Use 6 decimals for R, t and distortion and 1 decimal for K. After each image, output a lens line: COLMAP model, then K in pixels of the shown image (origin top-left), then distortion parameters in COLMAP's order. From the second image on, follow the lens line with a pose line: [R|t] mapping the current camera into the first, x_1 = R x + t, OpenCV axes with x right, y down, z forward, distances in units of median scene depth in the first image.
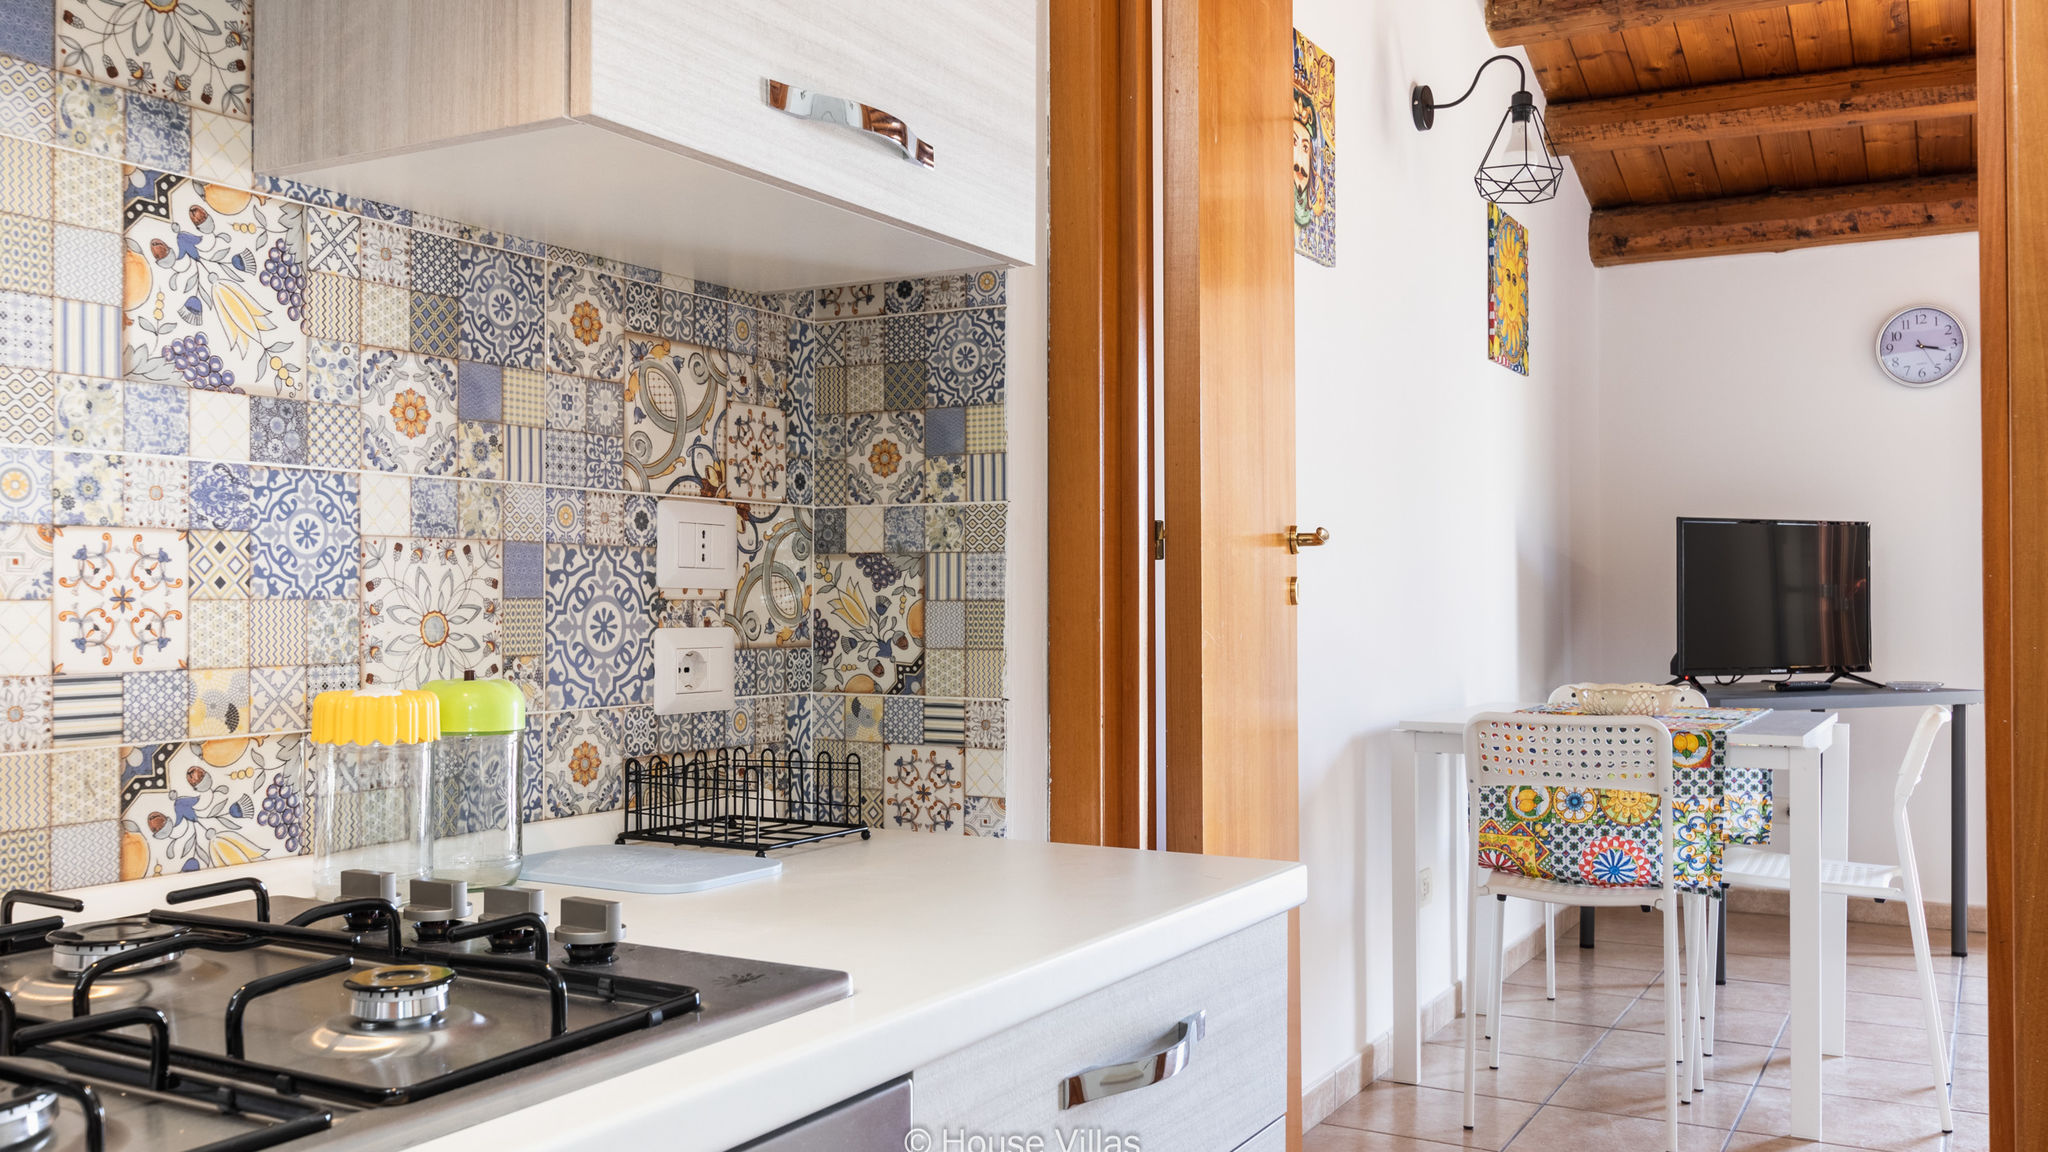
lens RADIAL K [[1815.2, 0, 1028.1], [0, 1815.2, 603.6], [0, 0, 1]] dist [-0.002371, 0.011155]
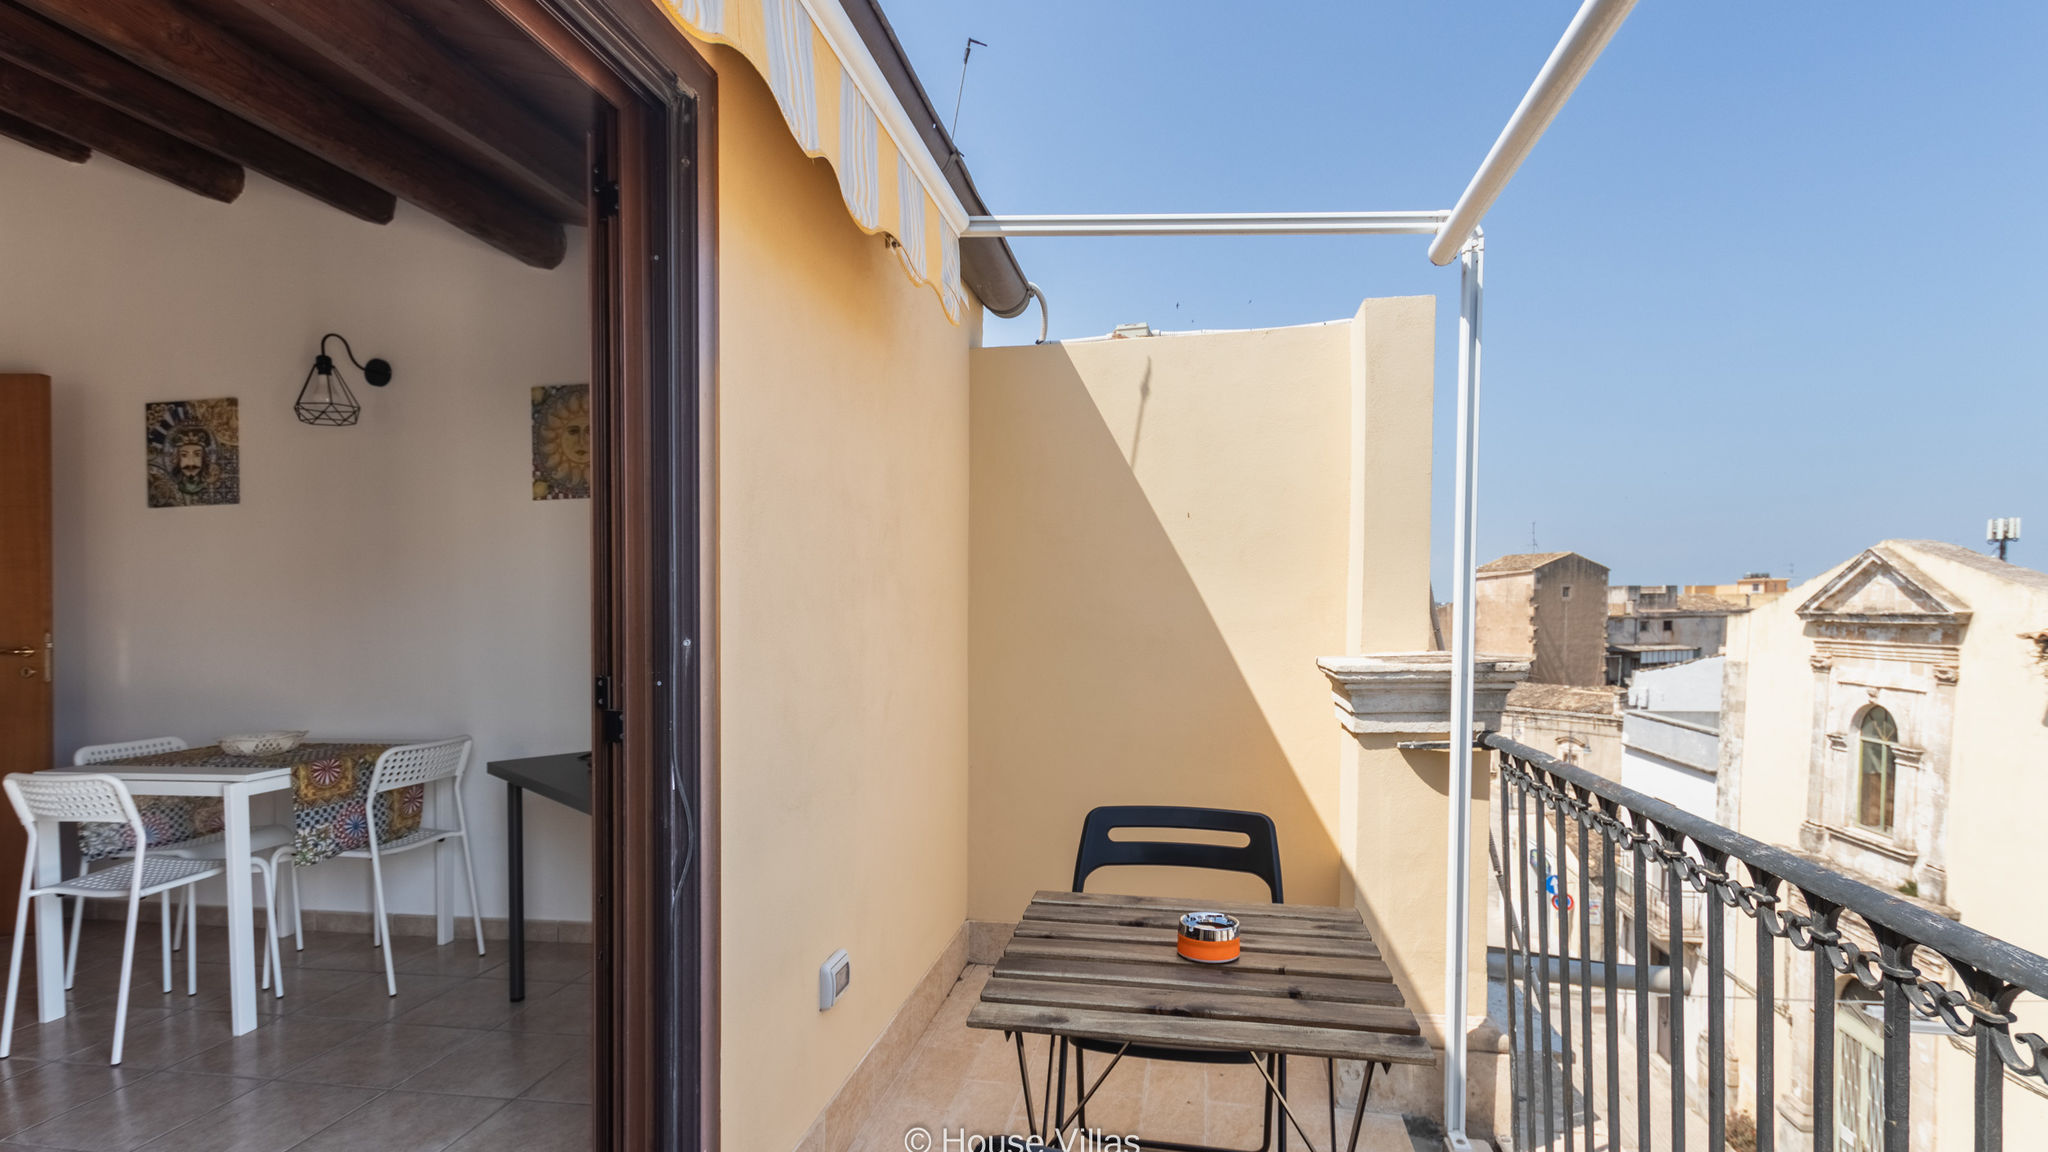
lens RADIAL K [[952.8, 0, 1028.9], [0, 952.8, 633.9], [0, 0, 1]] dist [0.003449, -0.000432]
pose [[0.306697, -0.000083, -0.951807, 2.855165], [0.010821, 0.999936, 0.003400, -0.077306], [0.951746, -0.011342, 0.306678, 3.016247]]
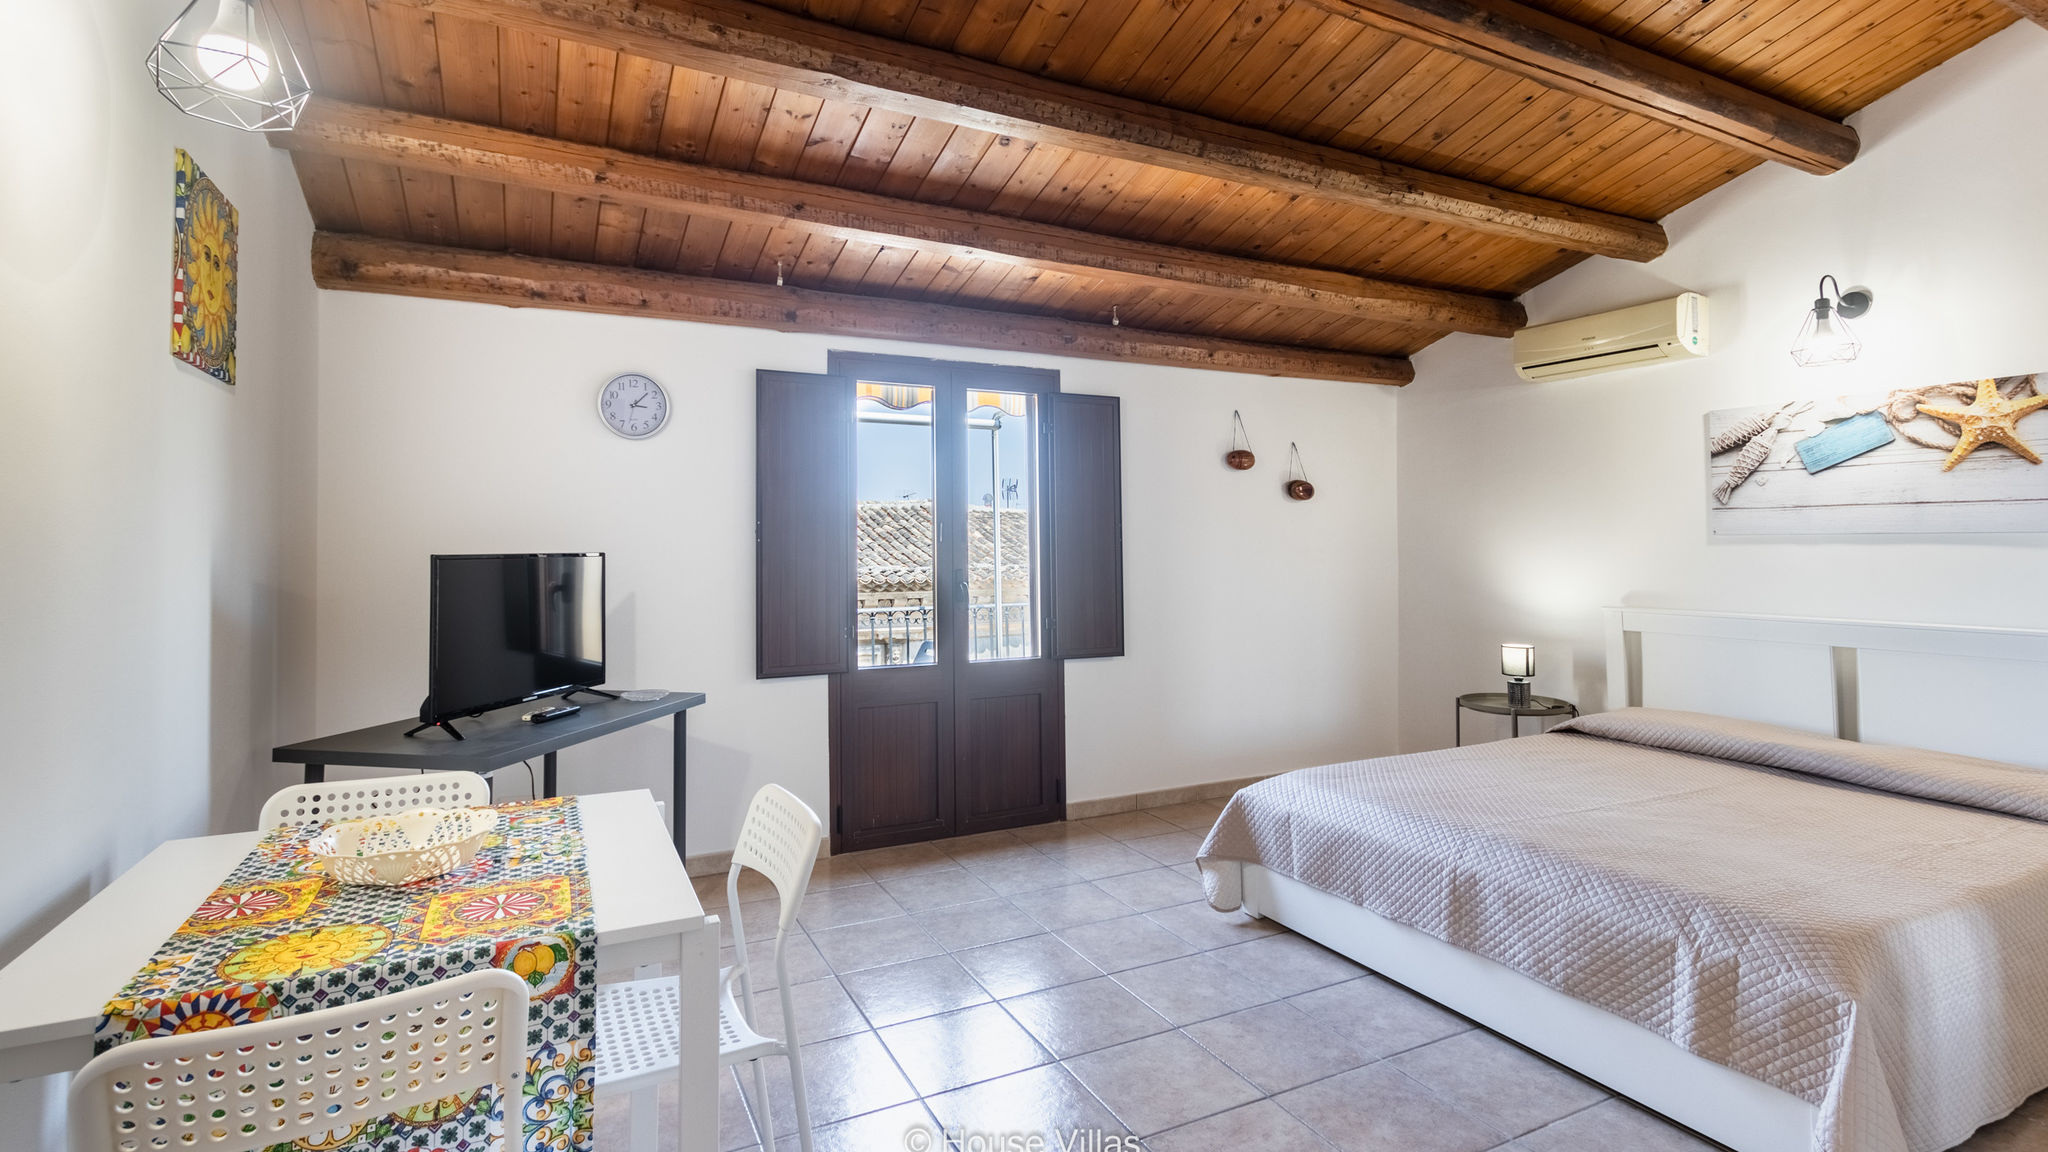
lens RADIAL K [[967.7, 0, 1025.2], [0, 967.7, 519.2], [0, 0, 1]] dist [0.006640, -0.004908]
pose [[0.572762, 0.021655, 0.819436, 0.340660], [0.003107, 0.999586, -0.028587, -0.142051], [-0.819716, 0.018920, 0.572457, 1.277362]]
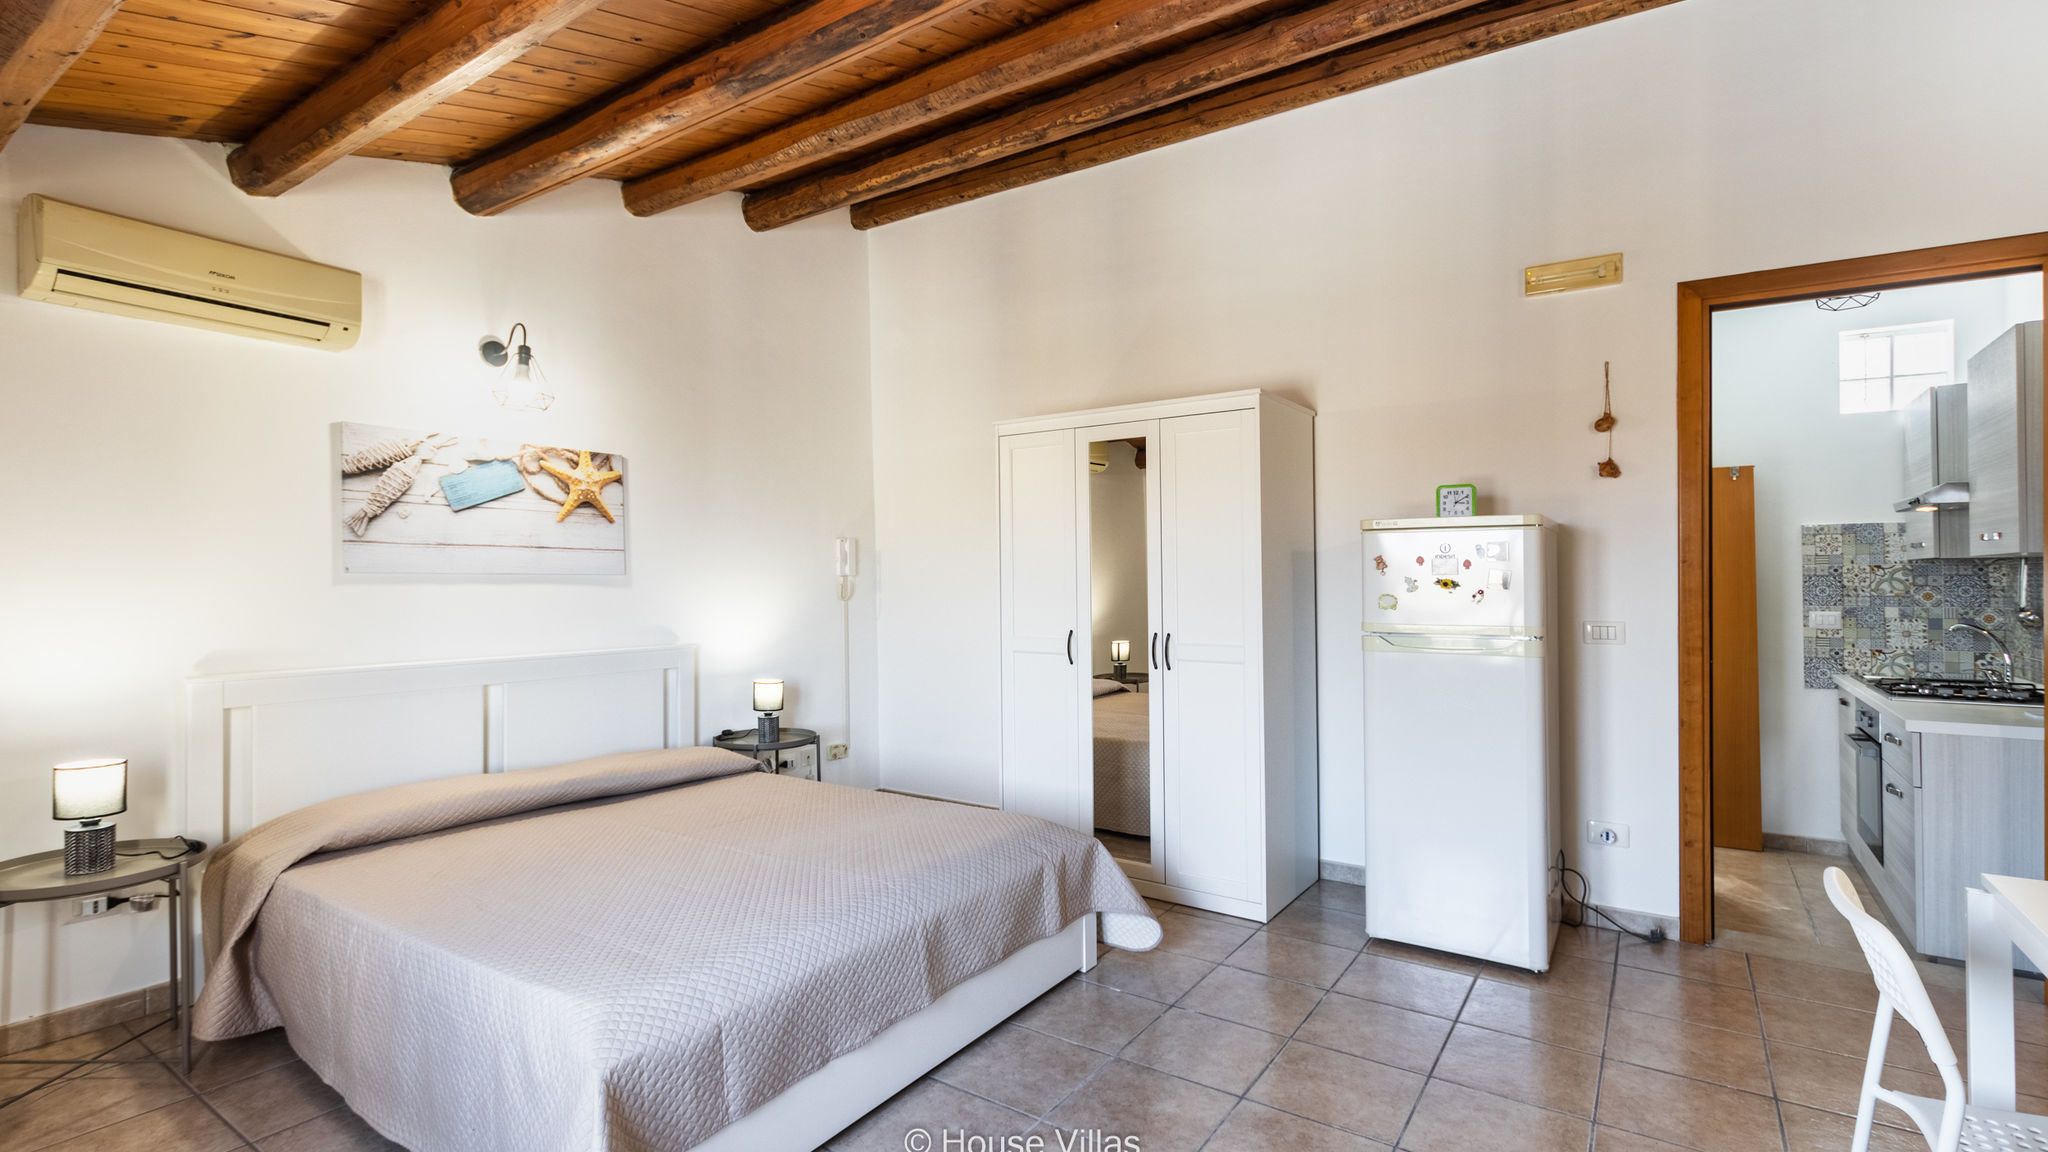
lens RADIAL K [[929.9, 0, 1021.7], [0, 929.9, 580.4], [0, 0, 1]] dist [0.009498, -0.005347]
pose [[-0.993851, 0.005304, 0.110595, 1.623417], [0.005139, 0.999985, -0.001772, -0.140958], [-0.110603, -0.001192, -0.993864, 2.881085]]
